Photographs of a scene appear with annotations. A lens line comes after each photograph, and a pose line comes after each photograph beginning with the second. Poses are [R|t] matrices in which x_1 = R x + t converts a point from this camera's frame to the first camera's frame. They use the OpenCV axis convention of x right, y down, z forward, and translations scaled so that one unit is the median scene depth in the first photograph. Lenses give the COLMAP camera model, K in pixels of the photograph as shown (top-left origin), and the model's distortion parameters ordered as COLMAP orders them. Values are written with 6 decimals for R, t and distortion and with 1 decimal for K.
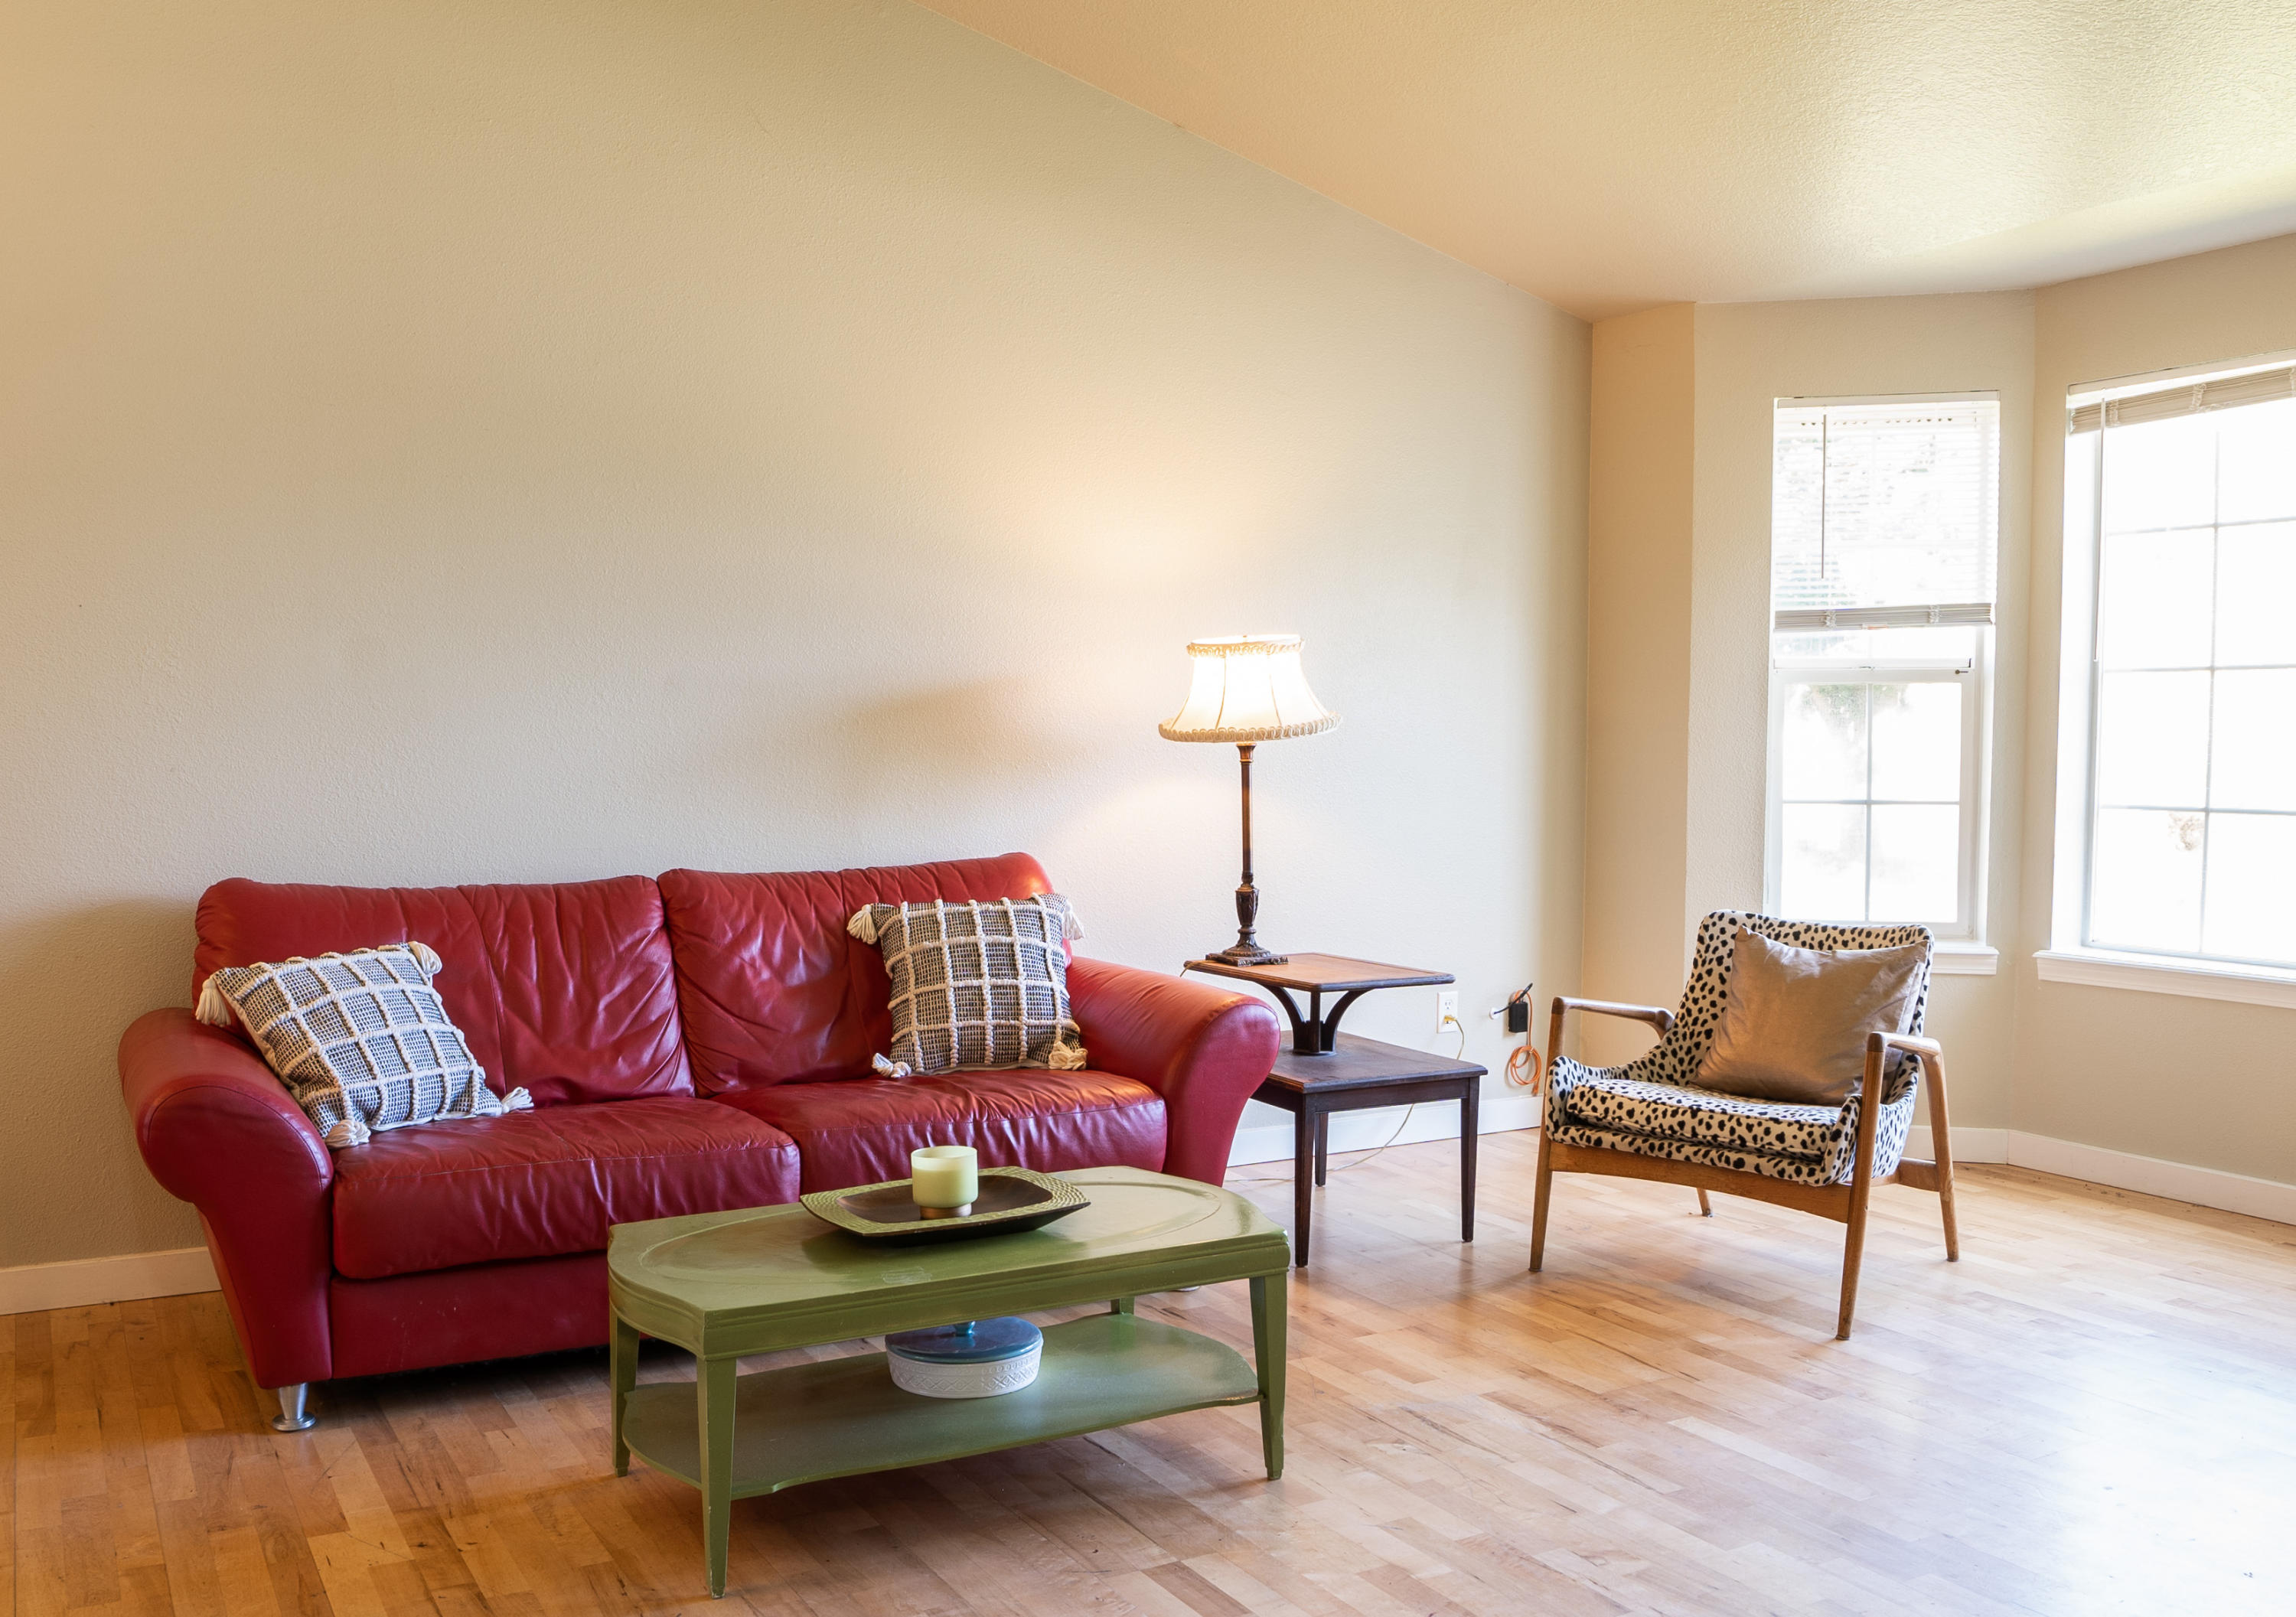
lens RADIAL K [[1881.4, 0, 940.1], [0, 1881.4, 867.9], [0, 0, 1]] dist [-0.065967, 0.002380]
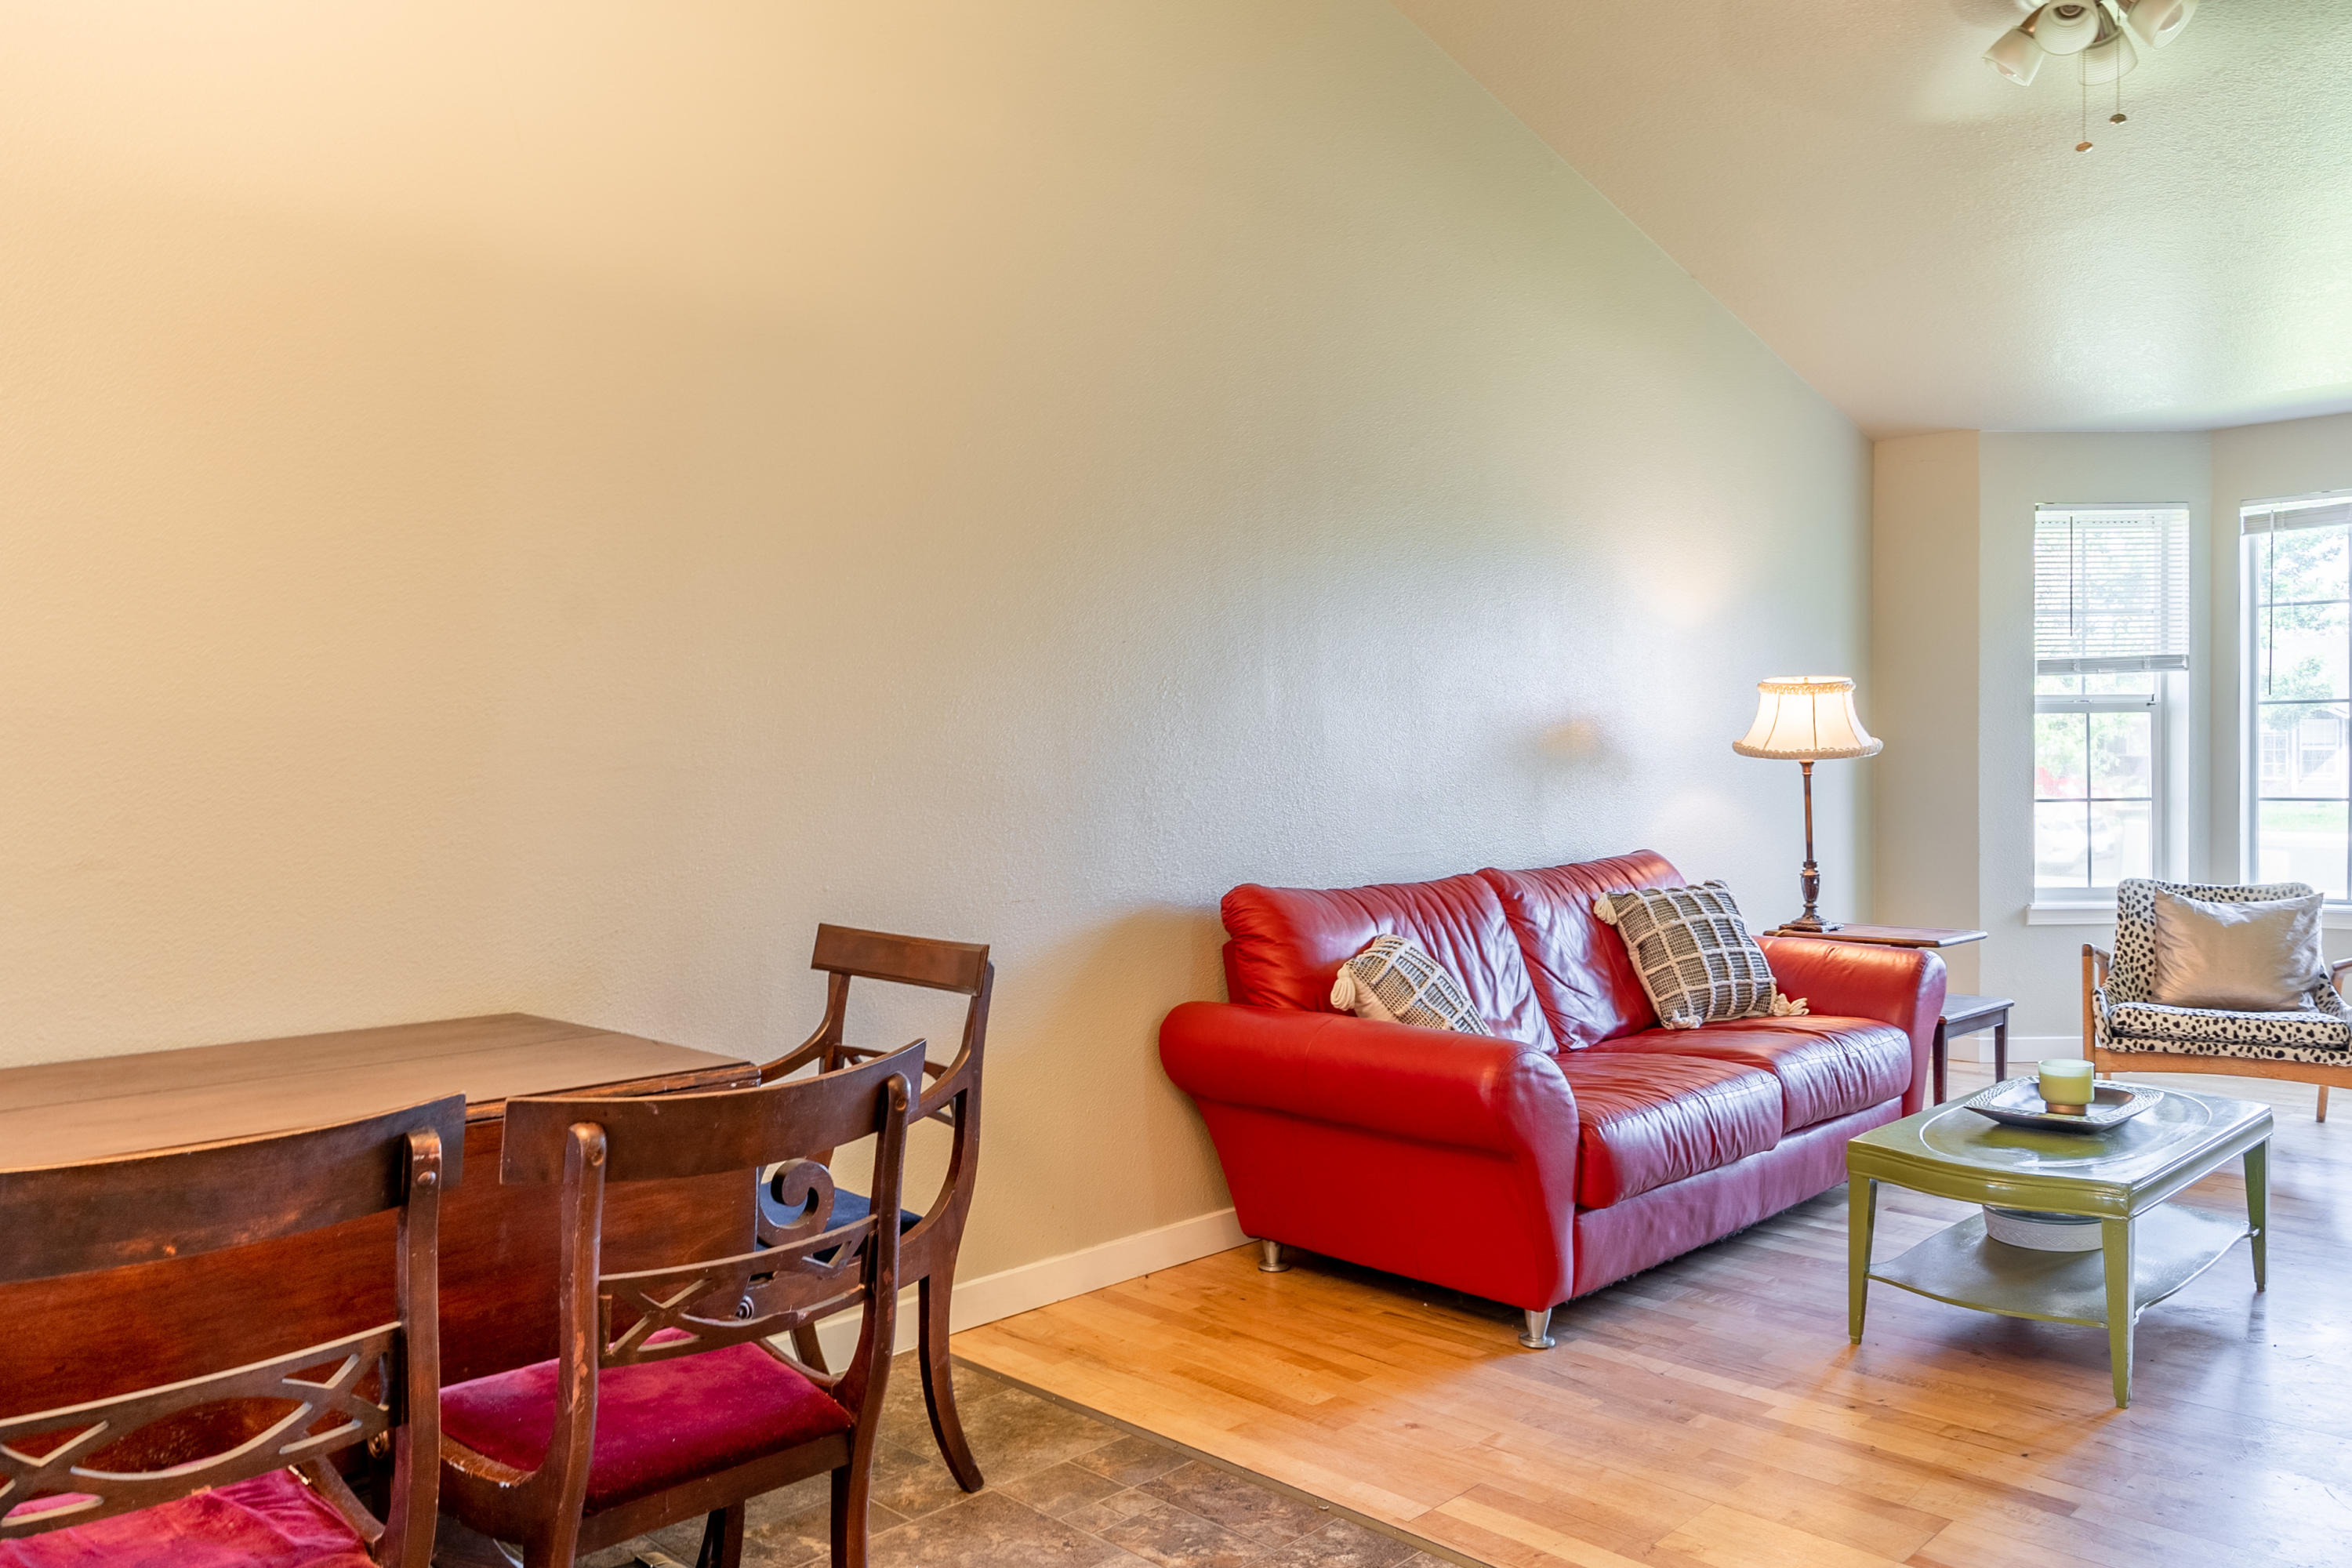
lens RADIAL K [[1686.0, 0, 1132.9], [0, 1686.0, 783.1], [0, 0, 1]] dist [-0.009138, 0.003042]
pose [[0.956425, -0.013239, 0.291677, -0.718956], [0.030264, 0.998086, -0.053932, -0.002712], [-0.290405, 0.060409, 0.954995, 0.027112]]
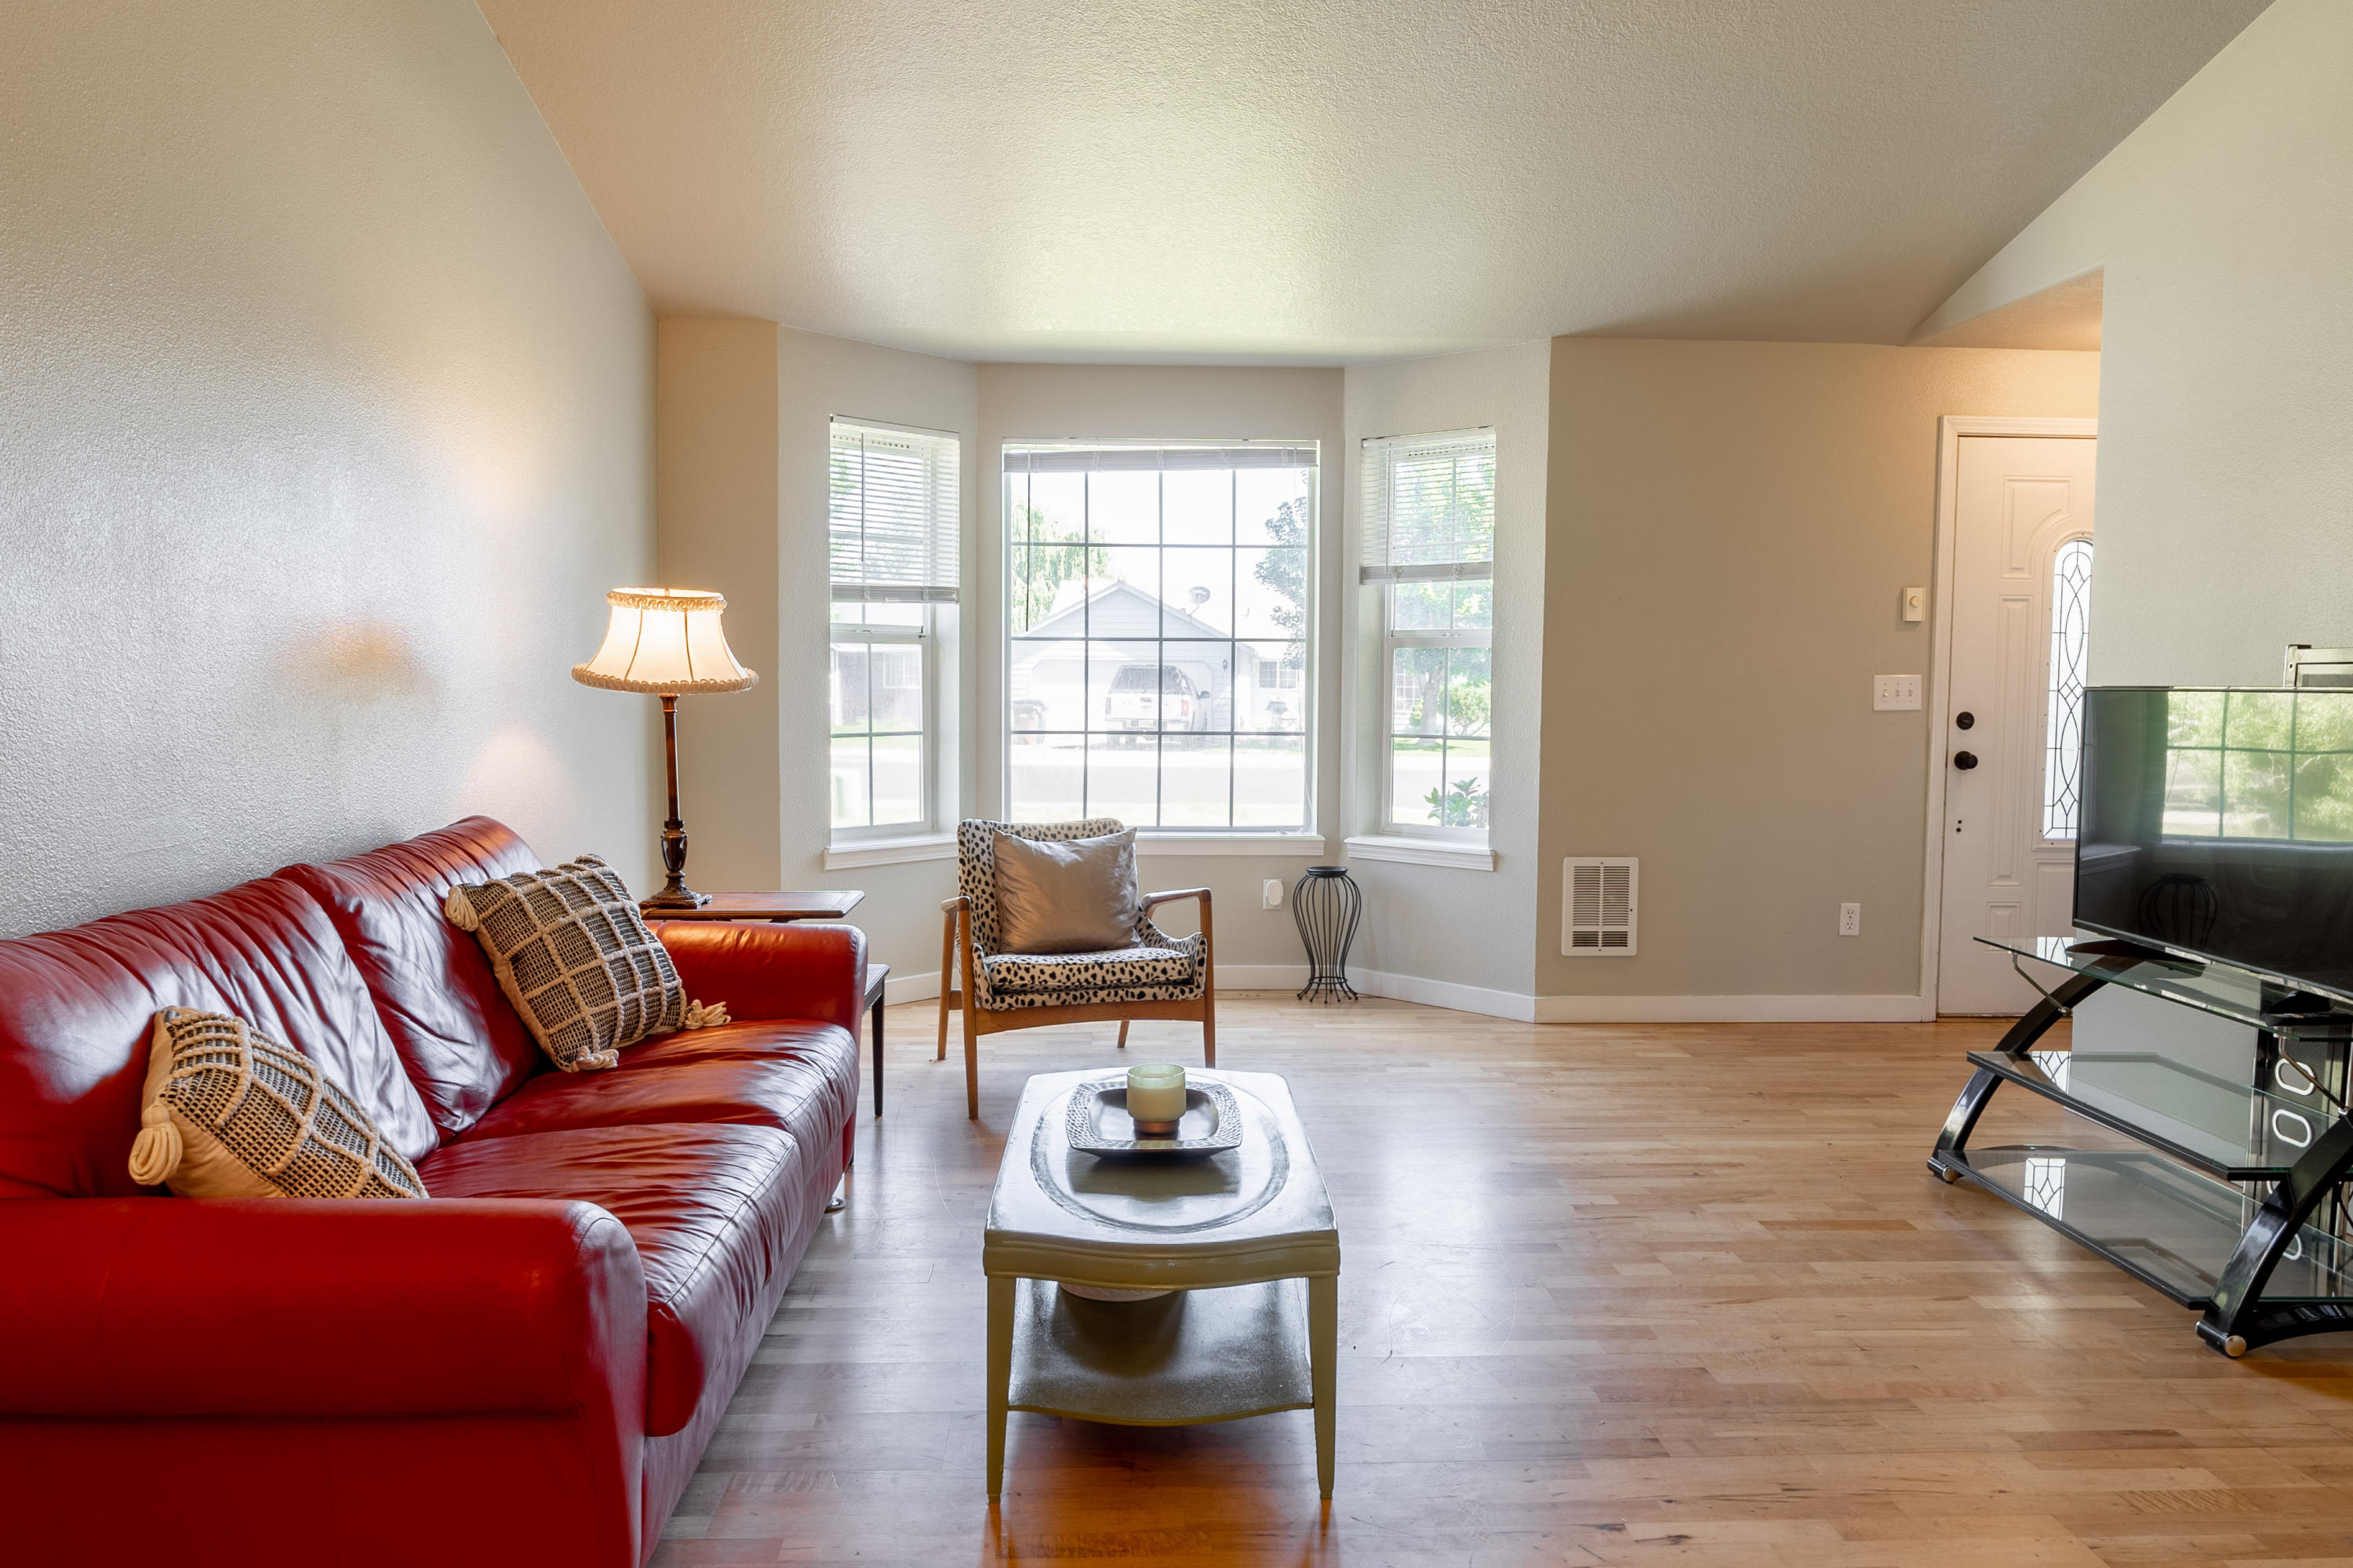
lens RADIAL K [[1686.8, 0, 1218.9], [0, 1686.8, 791.4], [0, 0, 1]] dist [-0.009138, 0.003042]
pose [[0.412591, -0.058252, 0.909052, -0.646277], [0.058059, 0.997606, 0.037575, -0.035181], [-0.909064, 0.037275, 0.414985, 0.391814]]
